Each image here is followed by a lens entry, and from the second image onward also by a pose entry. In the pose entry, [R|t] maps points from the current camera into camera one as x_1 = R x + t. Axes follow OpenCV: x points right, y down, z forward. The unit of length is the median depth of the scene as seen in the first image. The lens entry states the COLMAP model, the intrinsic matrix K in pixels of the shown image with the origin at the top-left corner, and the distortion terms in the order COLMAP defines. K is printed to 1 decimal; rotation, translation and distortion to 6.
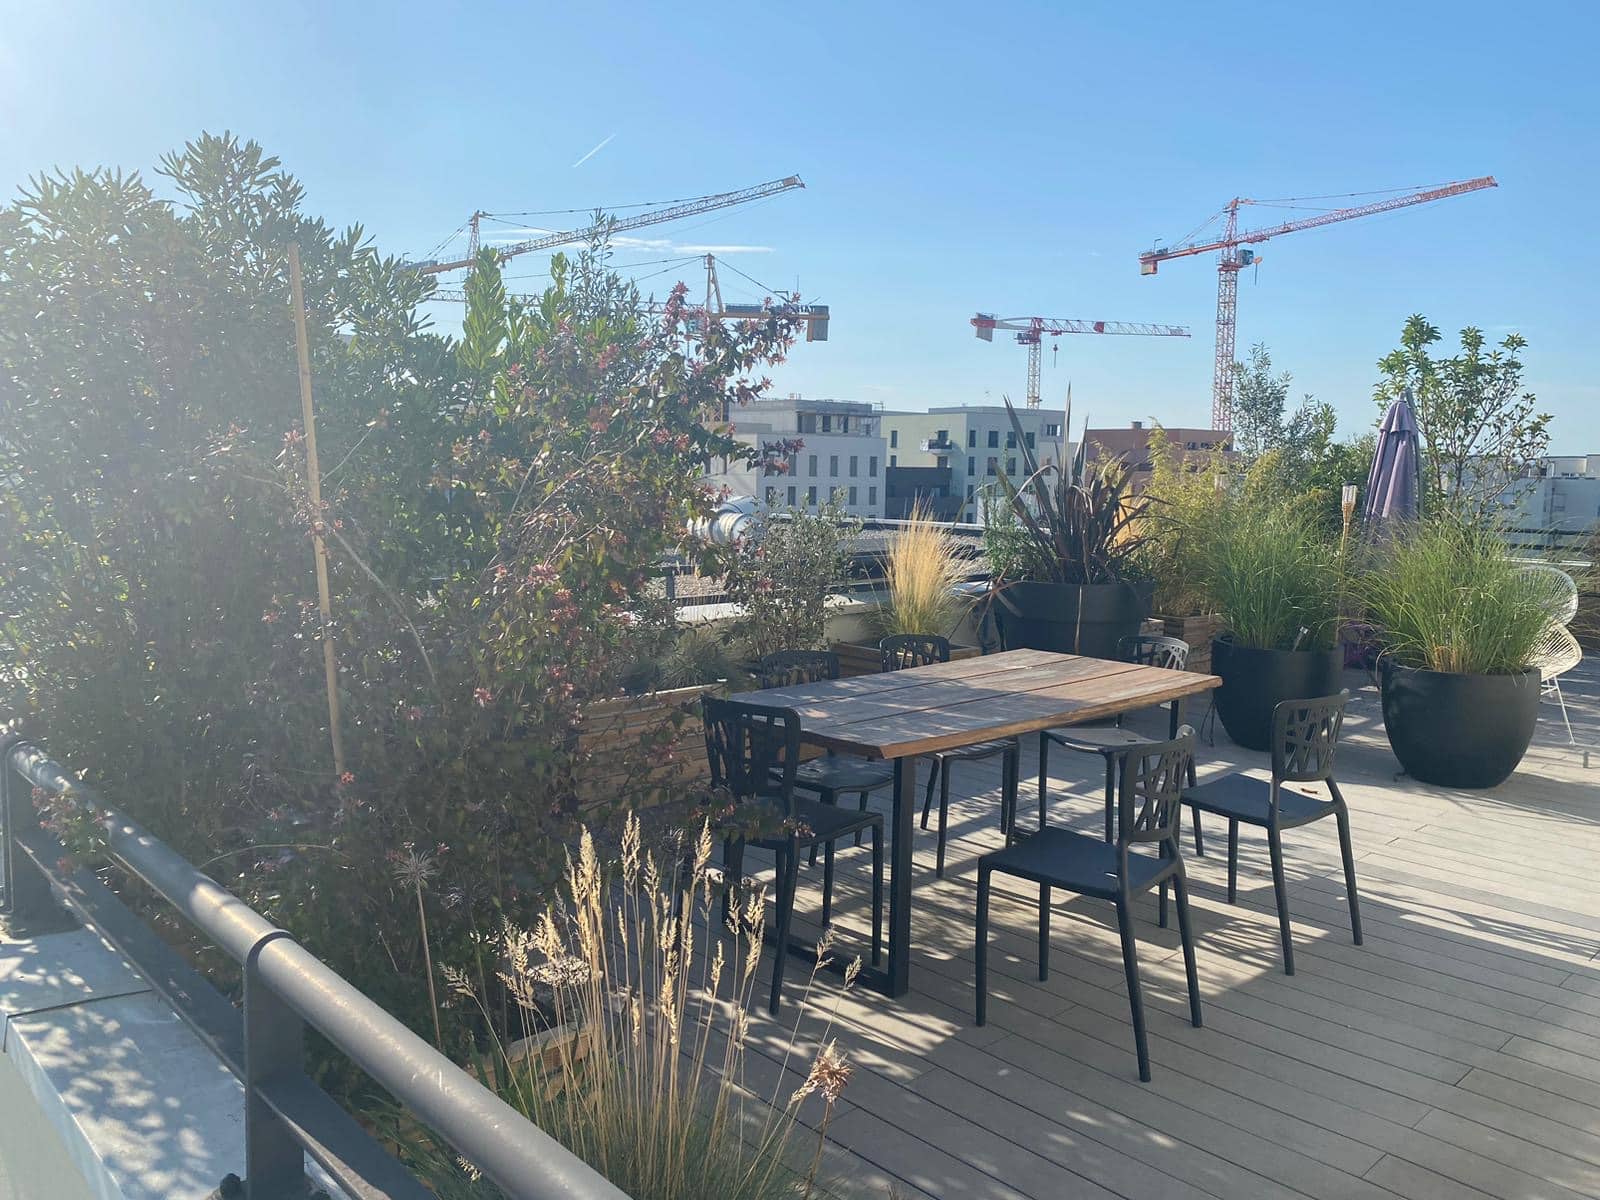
lens RADIAL K [[1269.3, 0, 800.0], [0, 1269.3, 600.0], [0, 0, 1]] dist [0.009771, 0.006969]
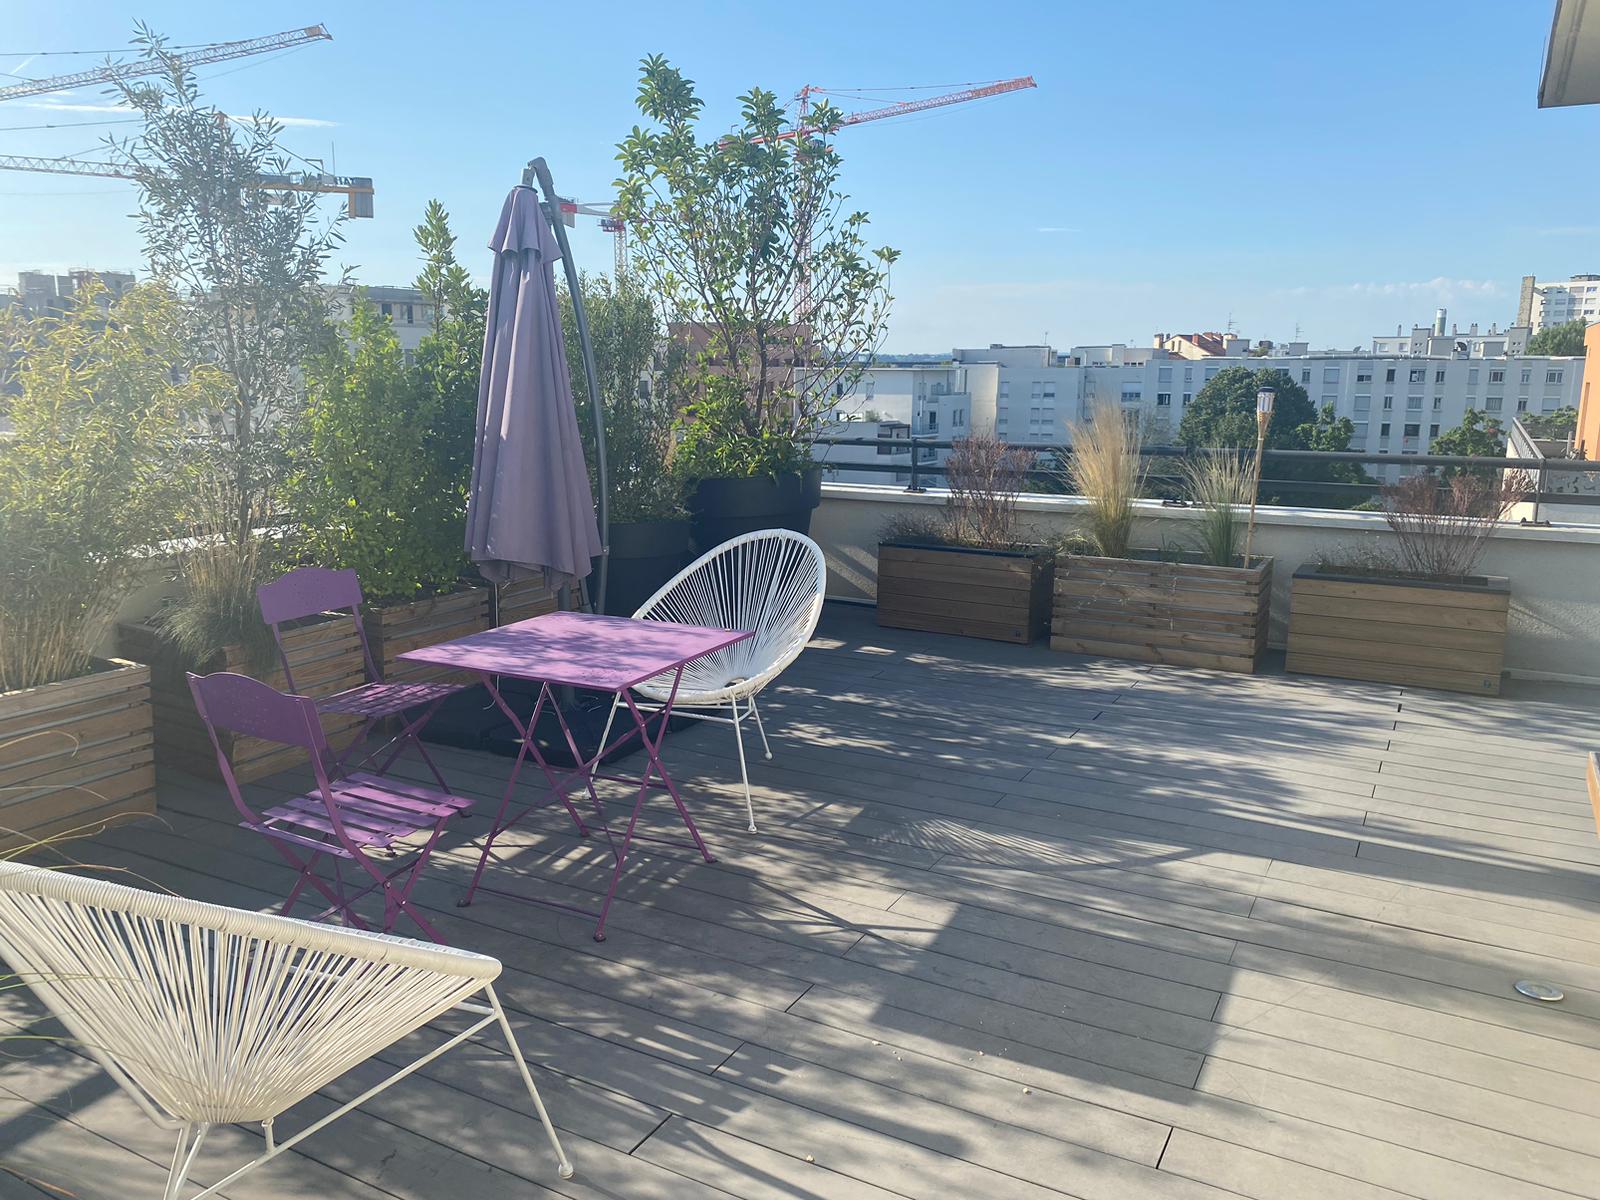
lens RADIAL K [[1269.3, 0, 800.0], [0, 1269.3, 600.0], [0, 0, 1]] dist [0.009771, 0.006969]
pose [[0.953463, -0.062638, 0.294932, 0.367601], [0.038269, 0.995412, 0.087691, -0.037362], [-0.299072, -0.072323, 0.951486, 0.445688]]
